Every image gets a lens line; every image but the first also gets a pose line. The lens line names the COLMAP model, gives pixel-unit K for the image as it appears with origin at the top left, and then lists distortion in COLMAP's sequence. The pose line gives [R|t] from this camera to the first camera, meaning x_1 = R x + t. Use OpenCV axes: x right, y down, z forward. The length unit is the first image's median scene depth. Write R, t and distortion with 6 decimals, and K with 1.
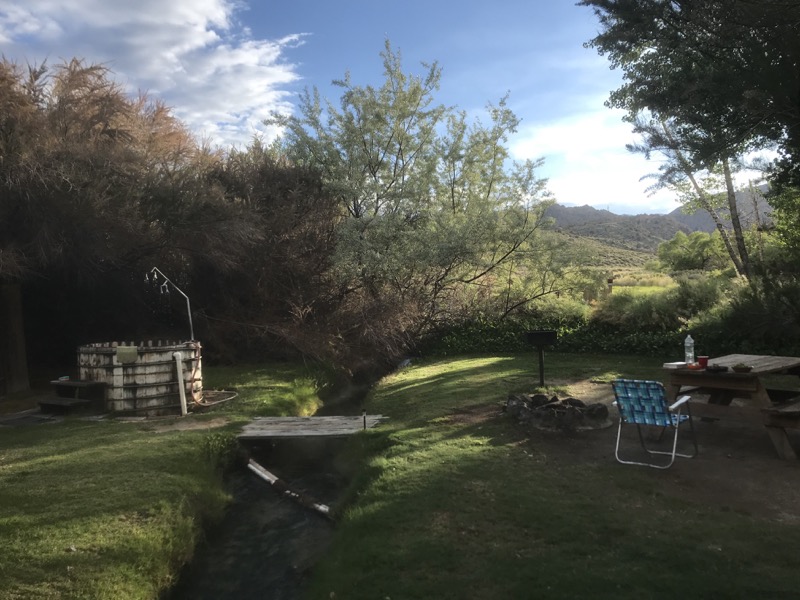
lens RADIAL K [[750.3, 0, 400.0], [0, 750.3, 300.0], [0, 0, 1]] dist [0.129637, 0.003119]
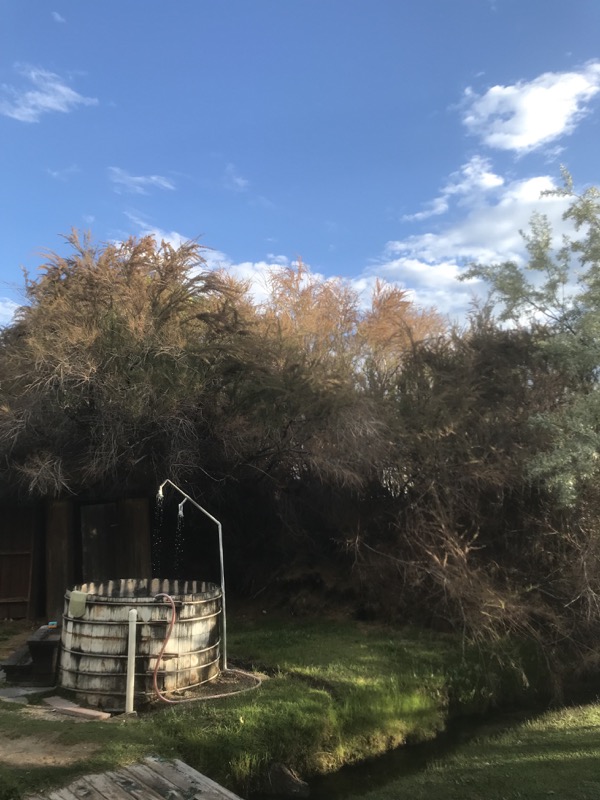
lens RADIAL K [[750.3, 0, 300.0], [0, 750.3, 400.0], [0, 0, 1]] dist [0.129637, 0.003119]
pose [[0.690001, -0.057732, -0.721502, 0.066578], [-0.045145, 0.991440, -0.122506, -0.008345], [0.722399, 0.117102, 0.681489, 0.138830]]
